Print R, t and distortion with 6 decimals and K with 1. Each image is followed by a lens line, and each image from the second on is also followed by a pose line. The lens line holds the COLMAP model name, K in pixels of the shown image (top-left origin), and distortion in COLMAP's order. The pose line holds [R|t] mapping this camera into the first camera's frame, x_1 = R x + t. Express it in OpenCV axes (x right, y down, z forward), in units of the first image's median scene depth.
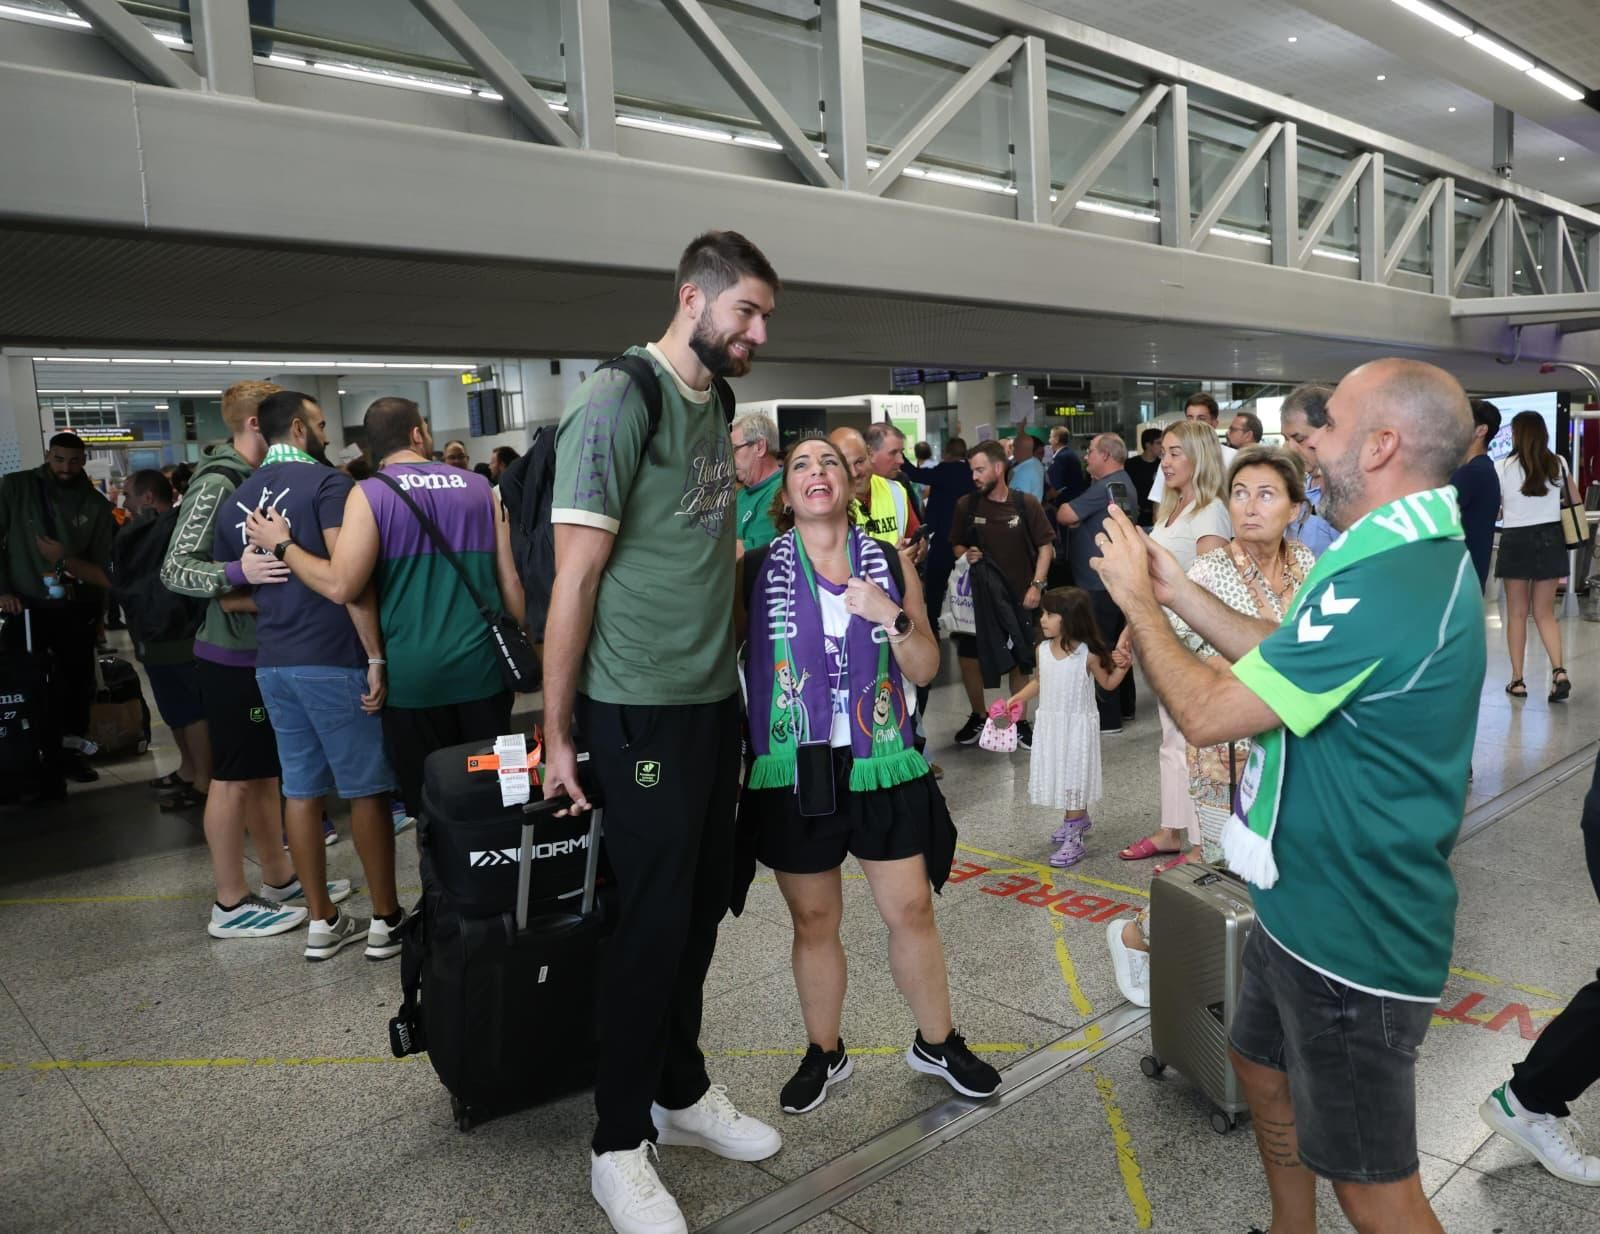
lens RADIAL K [[1270.3, 0, 938.6], [0, 1270.3, 648.9], [0, 0, 1]] dist [-0.080362, 0.027754]
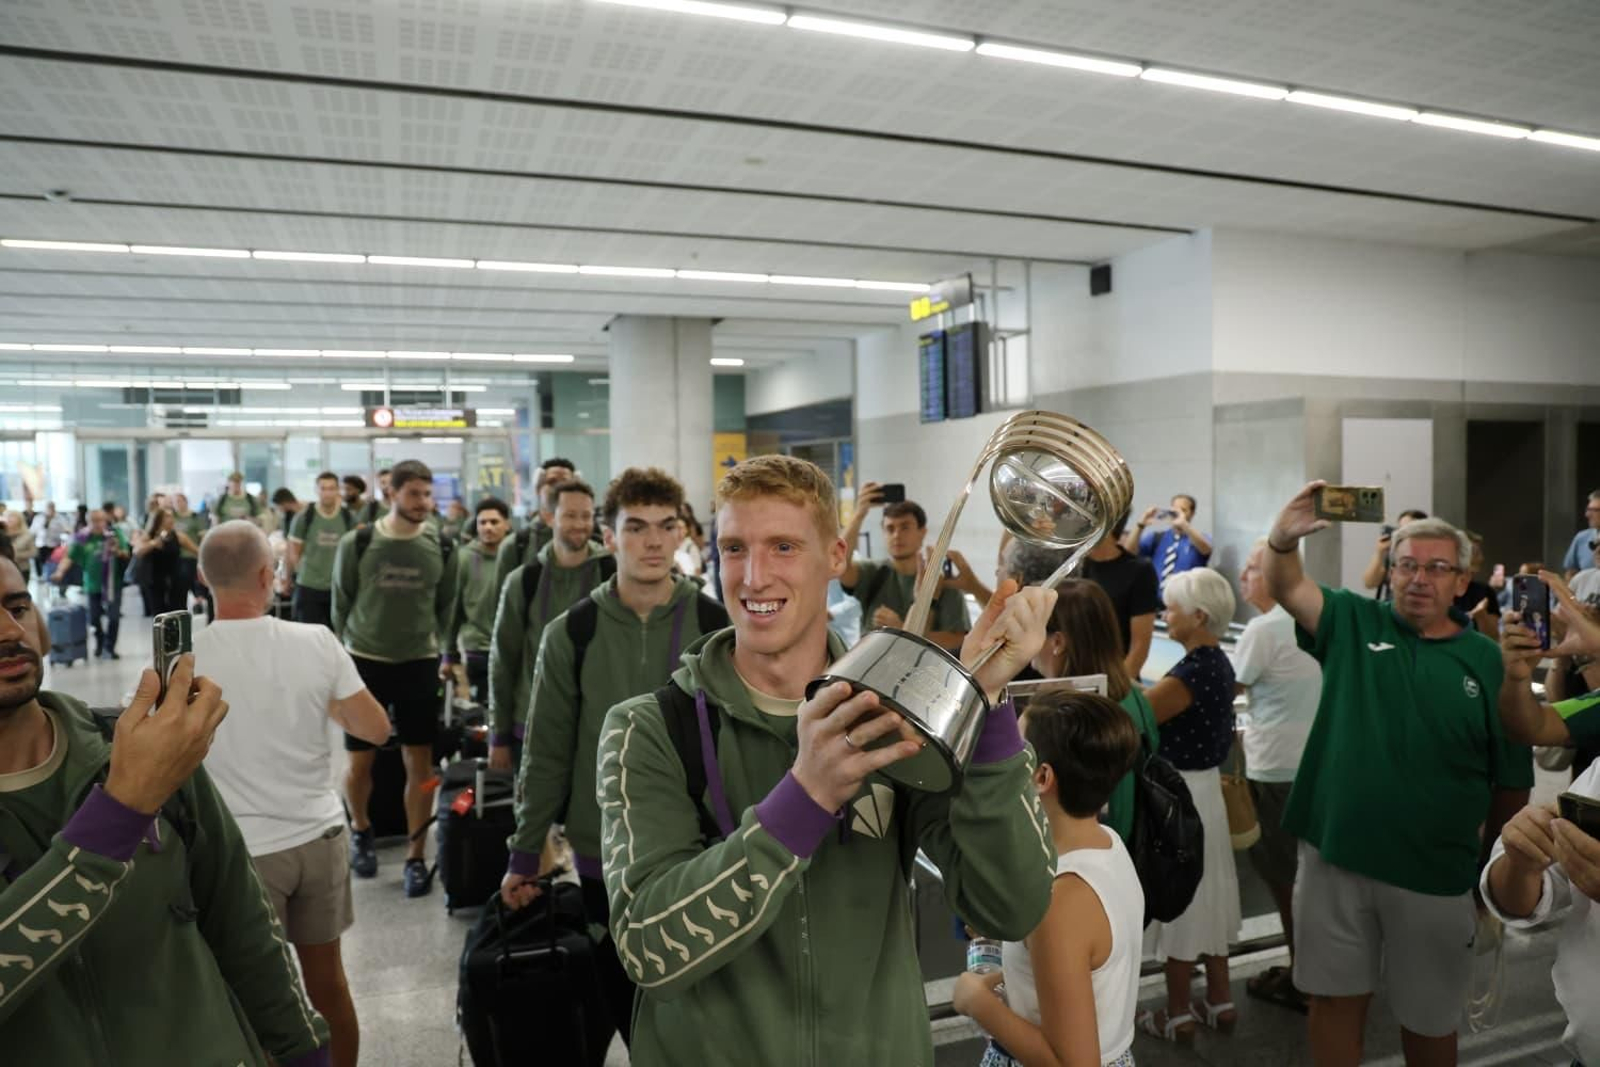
lens RADIAL K [[1079.2, 0, 812.5], [0, 1079.2, 523.8], [0, 0, 1]] dist [-0.085251, 0.042235]
pose [[0.905805, 0.042868, -0.421520, -0.688759], [-0.085031, 0.993020, -0.081733, -0.270519], [0.415074, 0.109876, 0.903128, 1.799068]]
